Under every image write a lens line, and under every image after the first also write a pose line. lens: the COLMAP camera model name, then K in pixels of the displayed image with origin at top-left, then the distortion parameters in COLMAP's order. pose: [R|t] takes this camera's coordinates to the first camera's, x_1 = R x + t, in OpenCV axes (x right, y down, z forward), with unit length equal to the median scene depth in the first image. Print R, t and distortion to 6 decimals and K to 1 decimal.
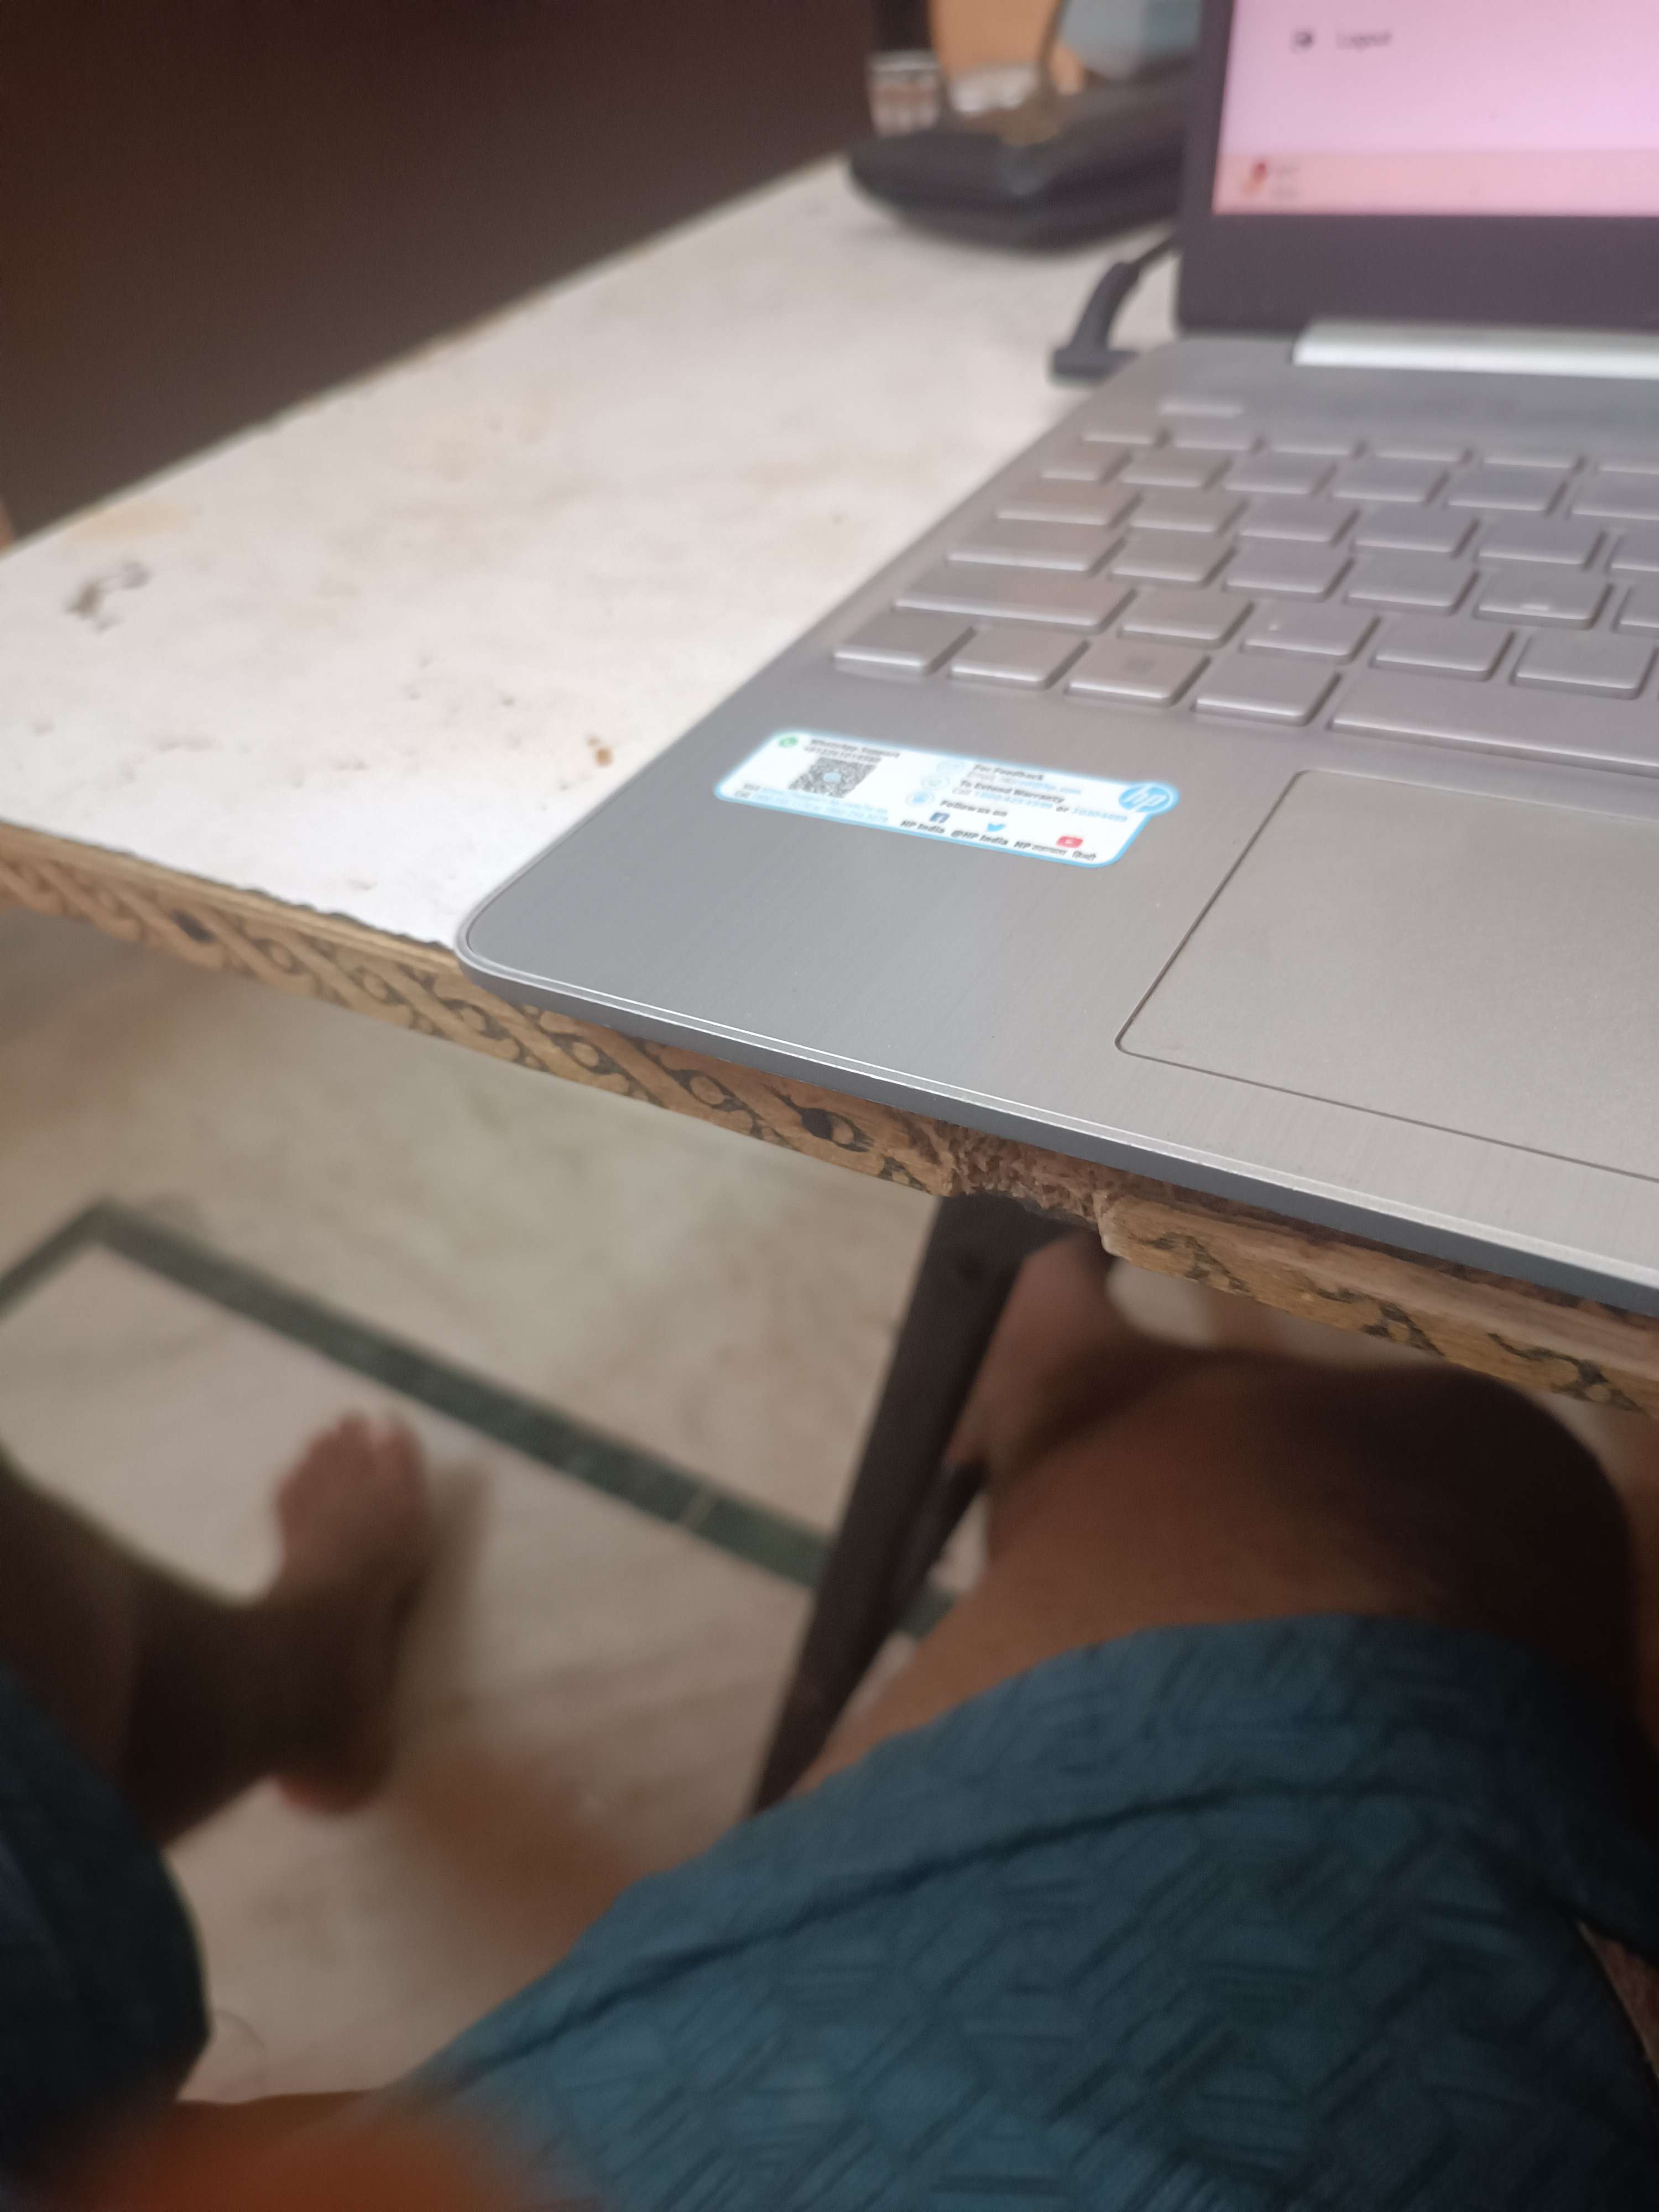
lens RADIAL K [[1619.7, 0, 827.3], [0, 1619.7, 1205.1], [0, 0, 1]] dist [-0.023270, 0.000169]
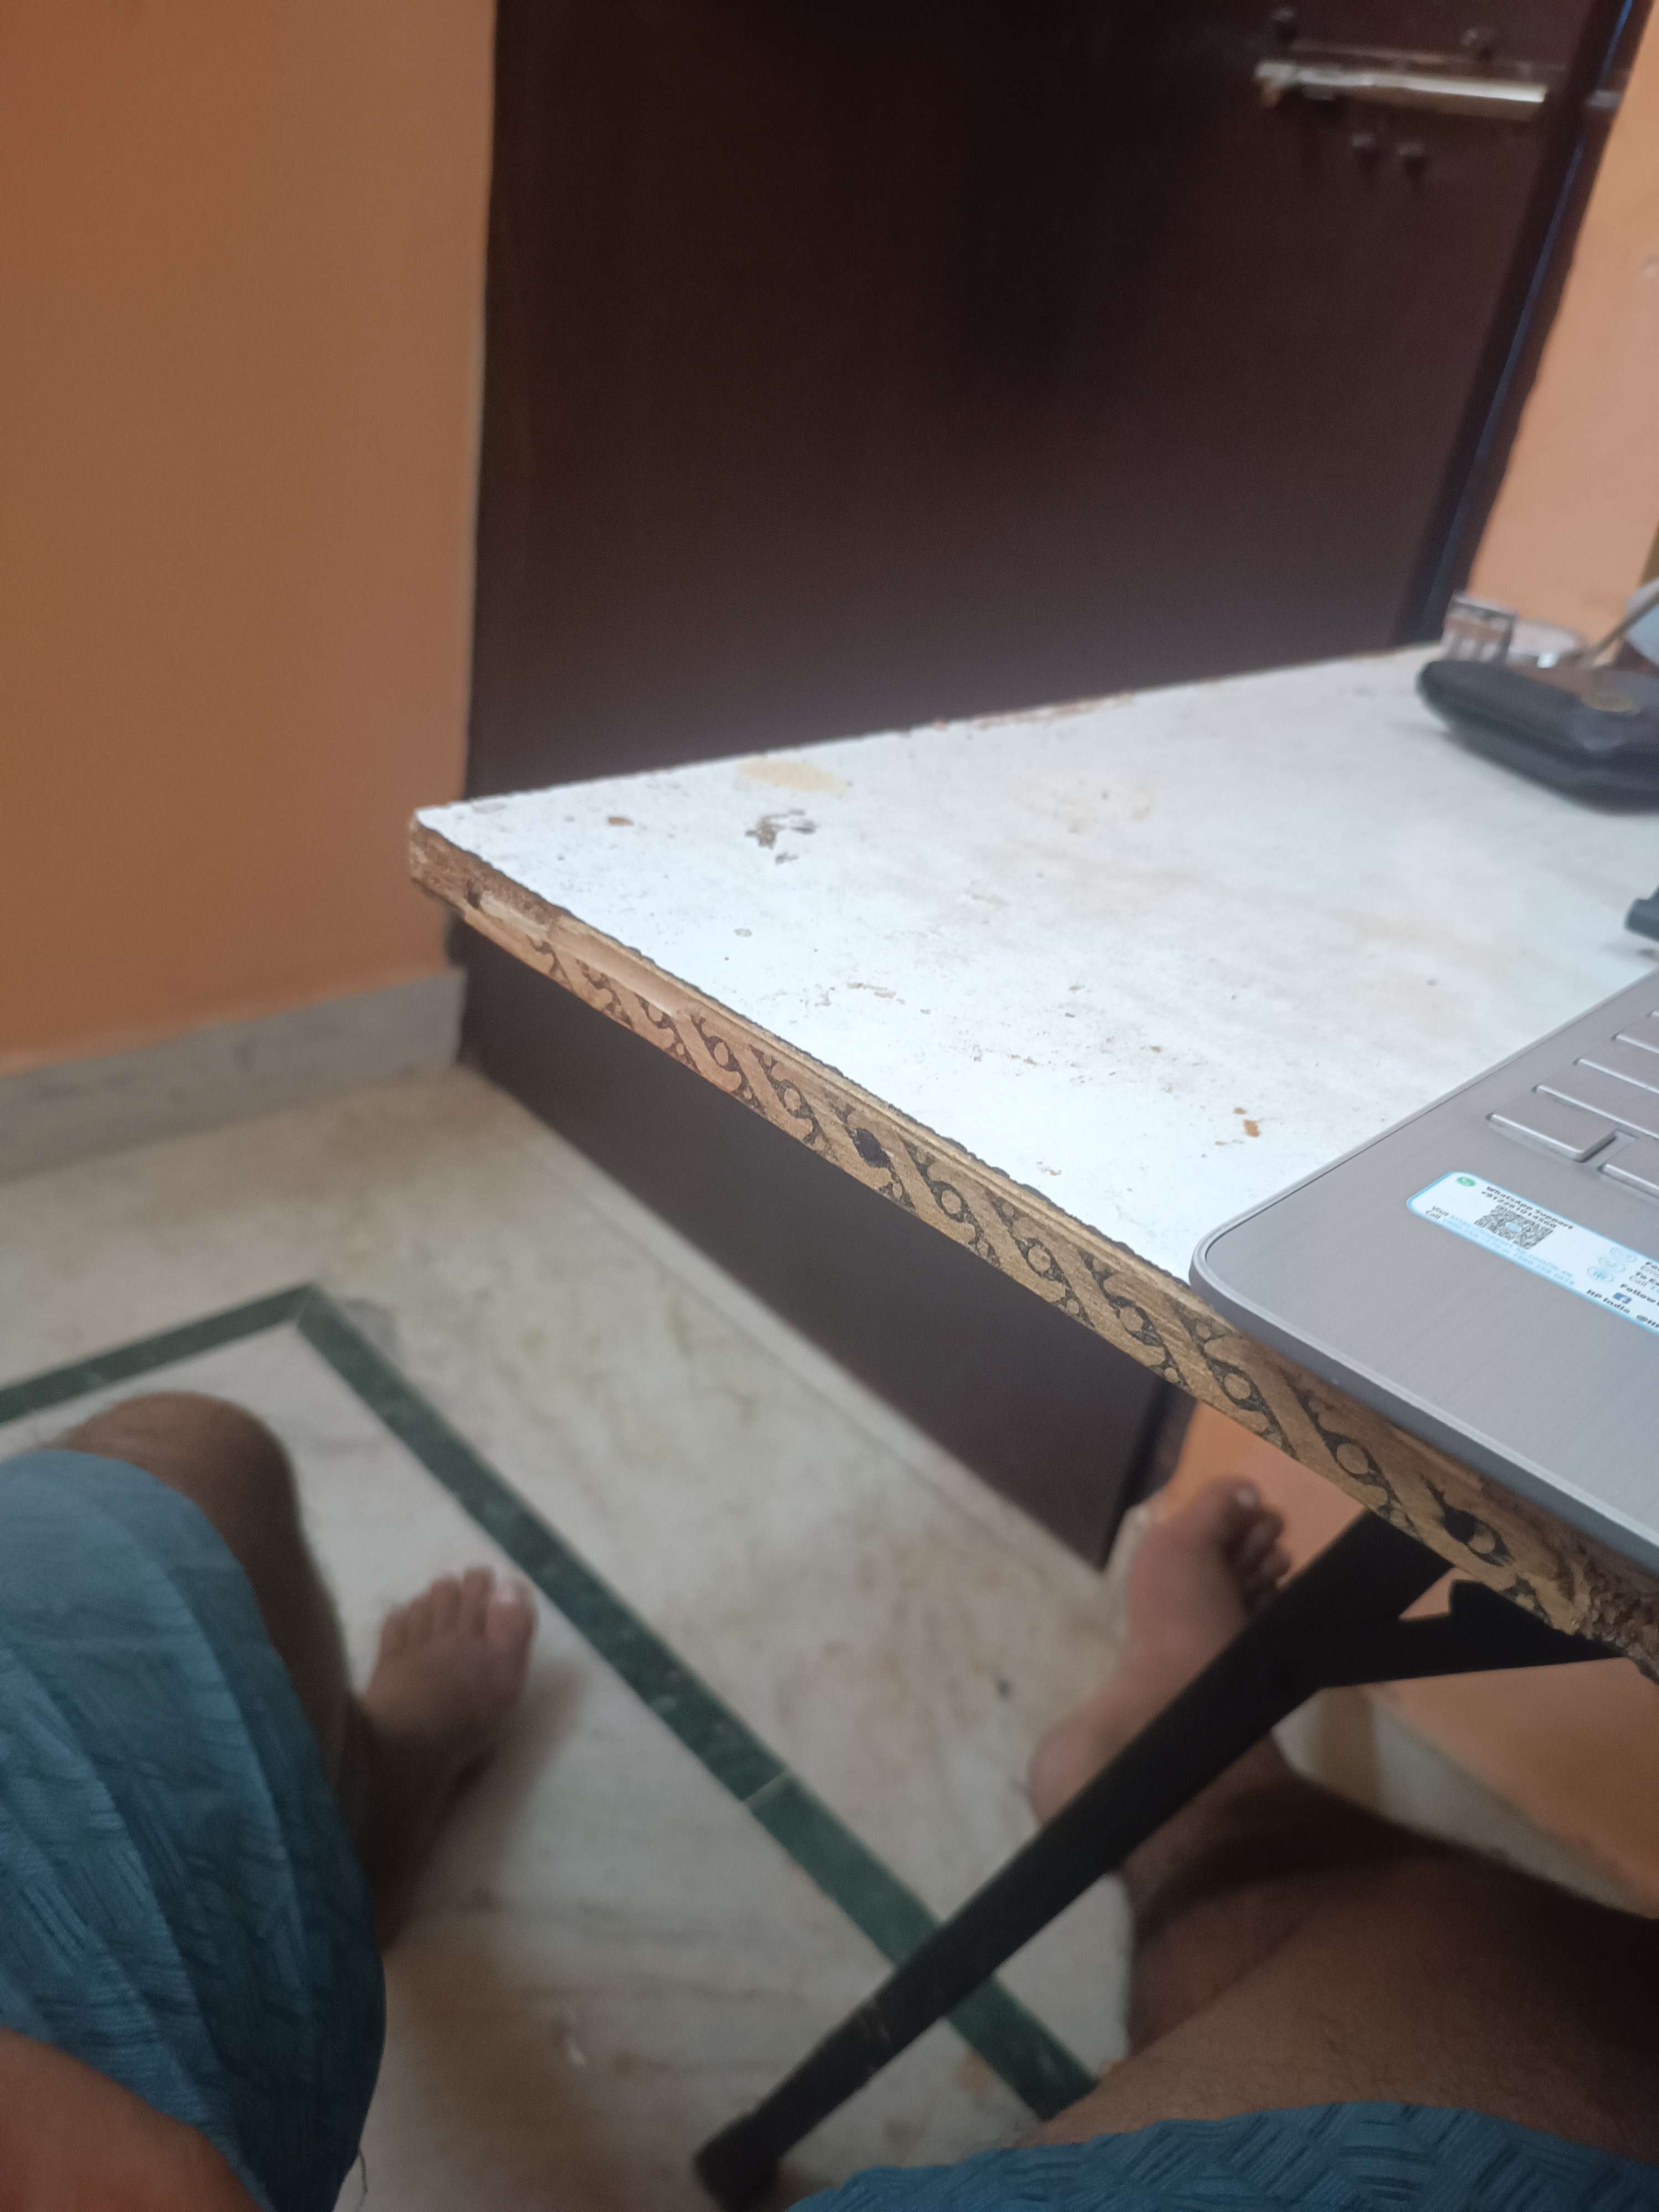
lens RADIAL K [[1619.7, 0, 827.3], [0, 1619.7, 1205.1], [0, 0, 1]] dist [-0.023270, 0.000169]
pose [[0.936861, 0.333783, -0.104312, -0.287547], [-0.347491, 0.922055, -0.170486, 0.066329], [0.039276, 0.195969, 0.979823, -0.100050]]
